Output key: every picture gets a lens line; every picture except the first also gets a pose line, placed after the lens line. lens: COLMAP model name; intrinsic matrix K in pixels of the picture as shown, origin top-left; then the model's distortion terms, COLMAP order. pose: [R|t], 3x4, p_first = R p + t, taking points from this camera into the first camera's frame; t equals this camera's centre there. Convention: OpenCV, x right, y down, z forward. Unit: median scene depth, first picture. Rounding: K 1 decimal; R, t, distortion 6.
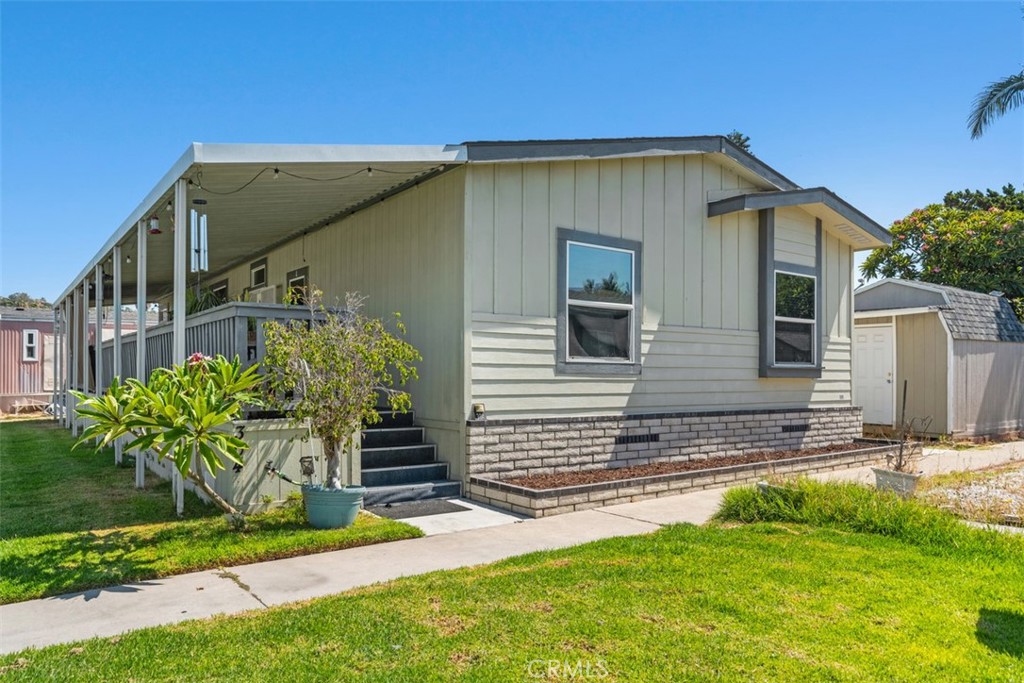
lens RADIAL K [[709.9, 0, 512.0], [0, 709.9, 341.5], [0, 0, 1]] dist [0.000220, 0.001653]
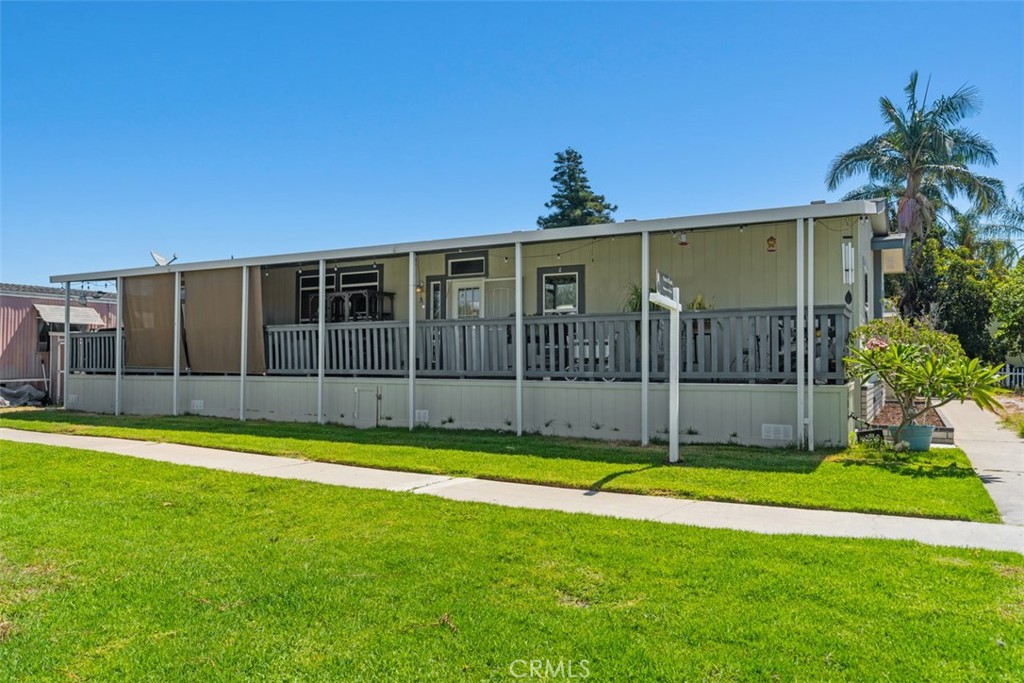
lens RADIAL K [[709.9, 0, 512.0], [0, 709.9, 341.5], [0, 0, 1]] dist [0.000220, 0.001653]
pose [[0.904882, 0.010874, 0.425523, -1.021452], [-0.018920, 0.999713, 0.014686, 0.007361], [-0.425241, -0.021340, 0.904828, -0.023380]]
